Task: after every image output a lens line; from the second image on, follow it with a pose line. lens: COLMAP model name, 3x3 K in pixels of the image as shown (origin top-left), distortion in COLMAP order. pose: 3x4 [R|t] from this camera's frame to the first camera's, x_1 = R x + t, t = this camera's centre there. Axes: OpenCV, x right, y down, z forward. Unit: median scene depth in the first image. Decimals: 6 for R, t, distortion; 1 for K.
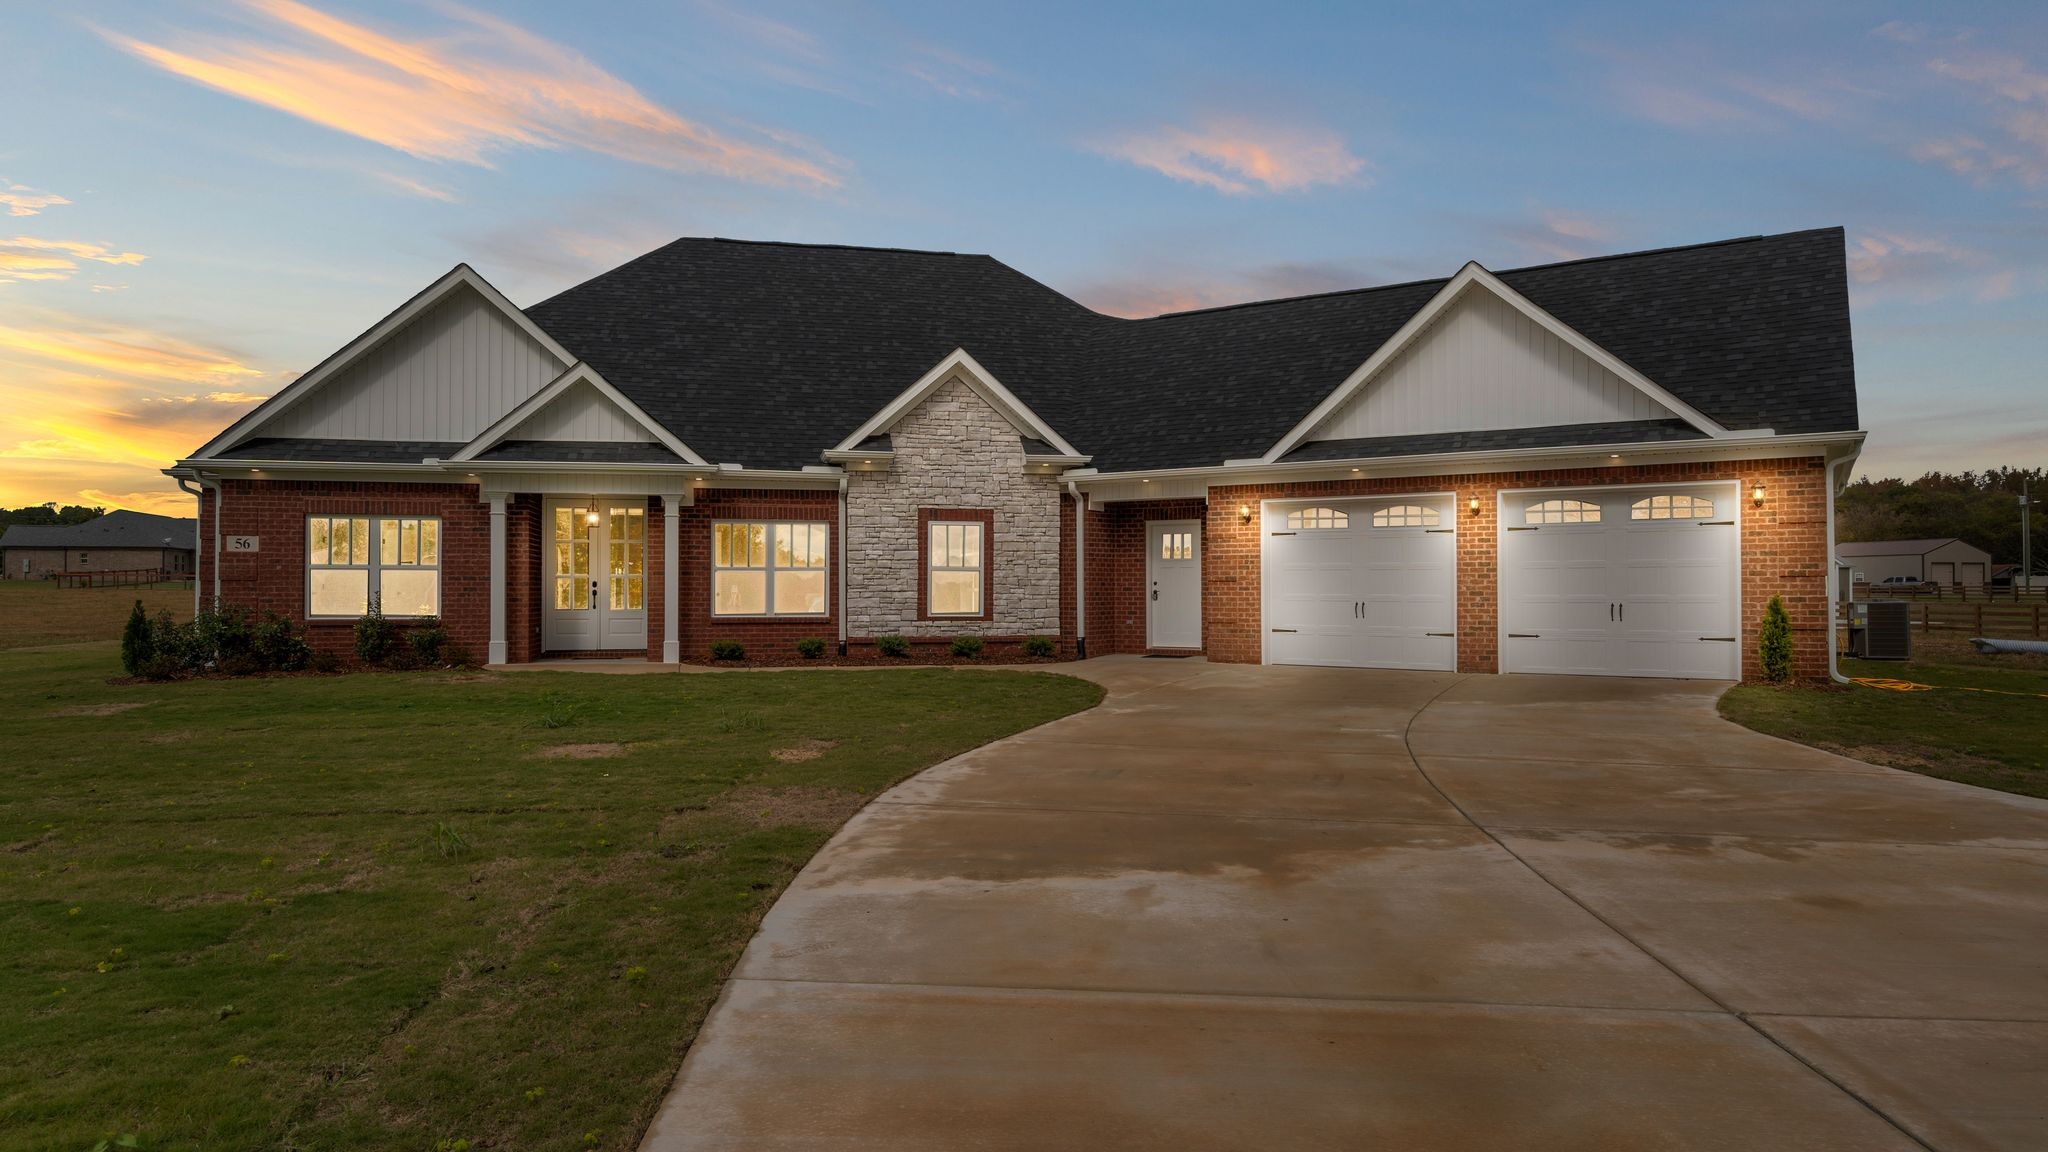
lens RADIAL K [[1005.1, 0, 1023.4], [0, 1005.1, 573.5], [0, 0, 1]] dist [0.013756, 0.000148]
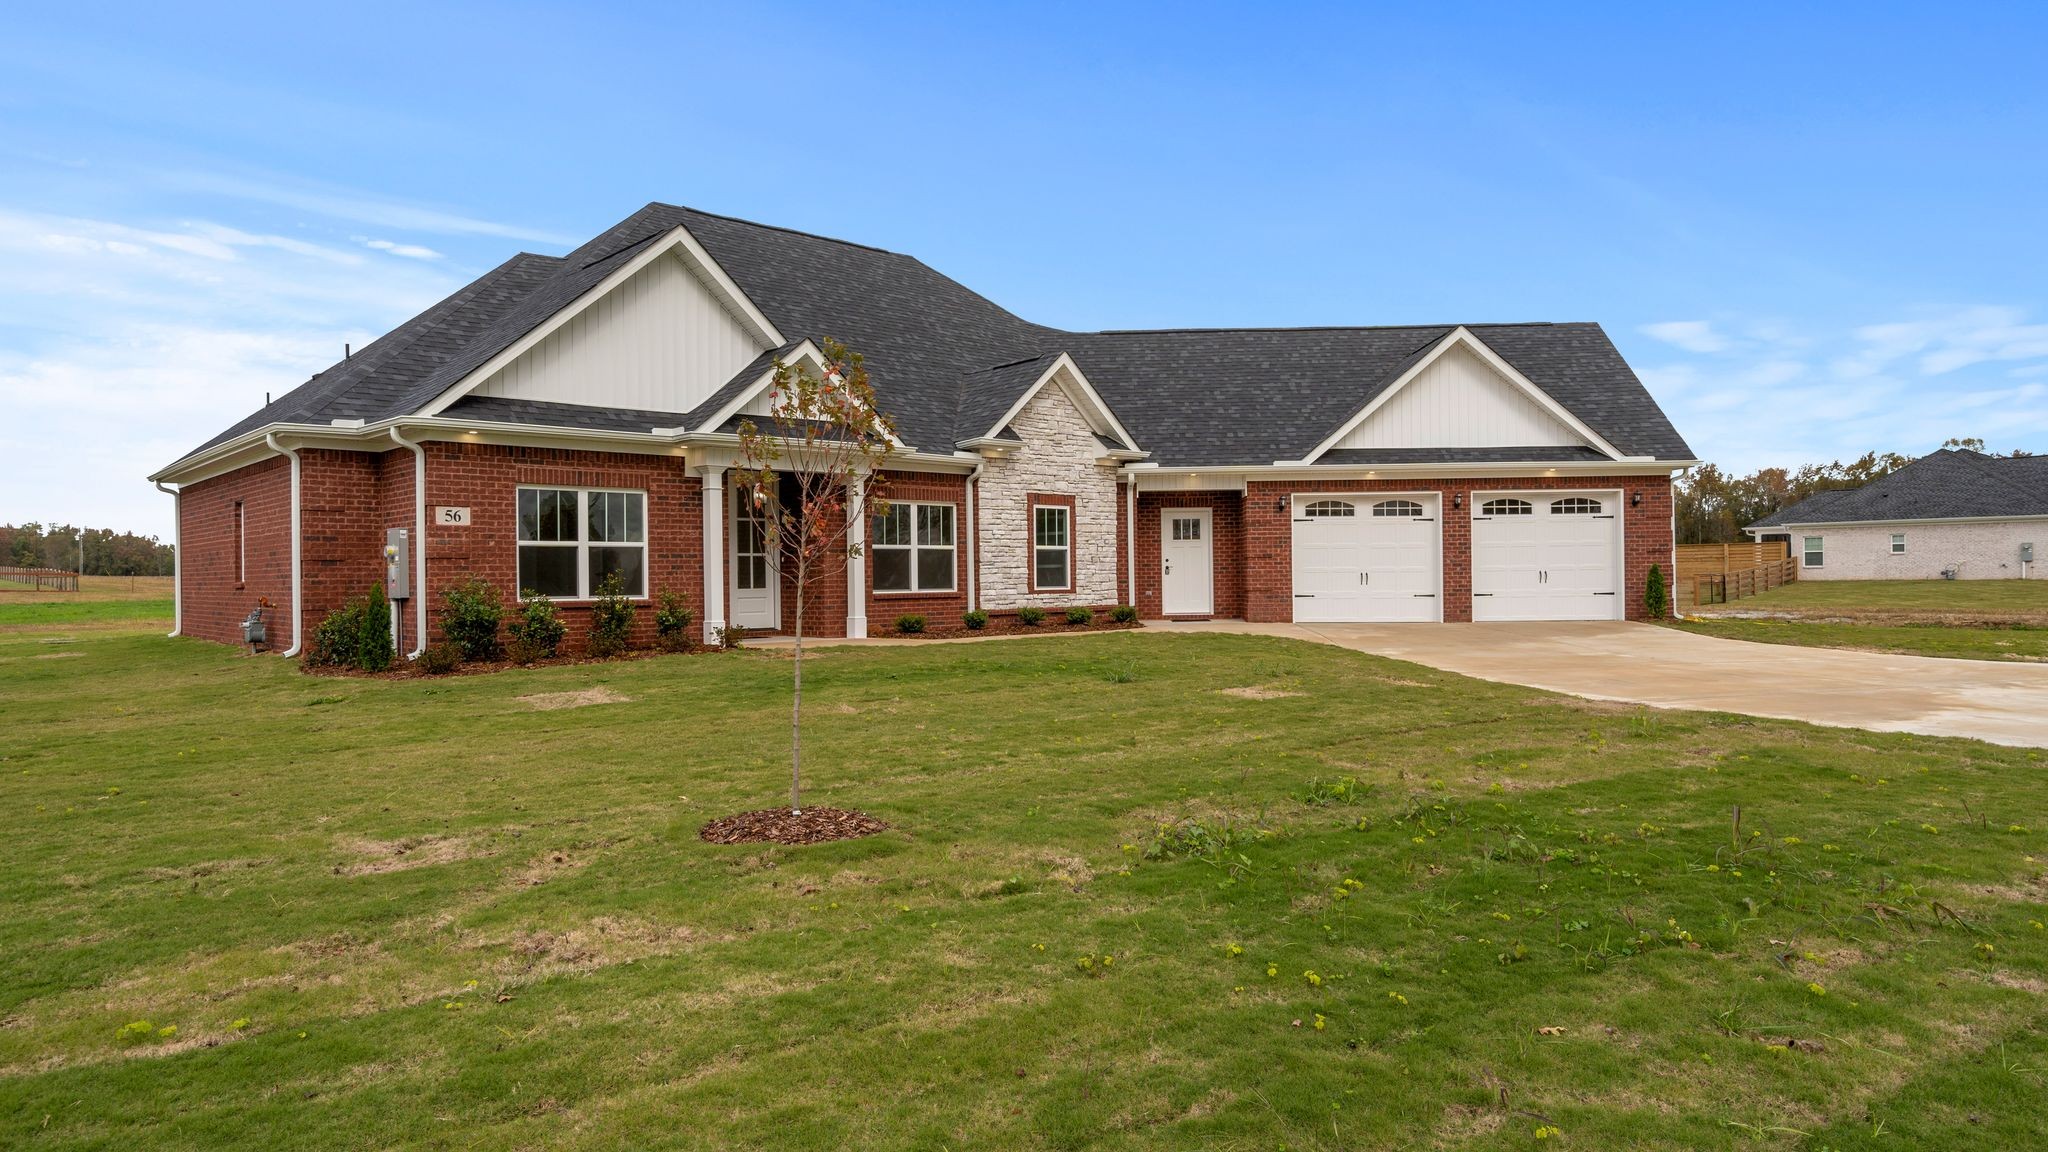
lens RADIAL K [[938.9, 0, 1031.2], [0, 938.9, 580.3], [0, 0, 1]] dist [-0.007252, -0.000666]
pose [[0.914161, -0.012914, 0.405145, -0.545381], [0.003614, 0.999712, 0.023712, 0.007353], [-0.405335, -0.020212, 0.913945, 0.048549]]
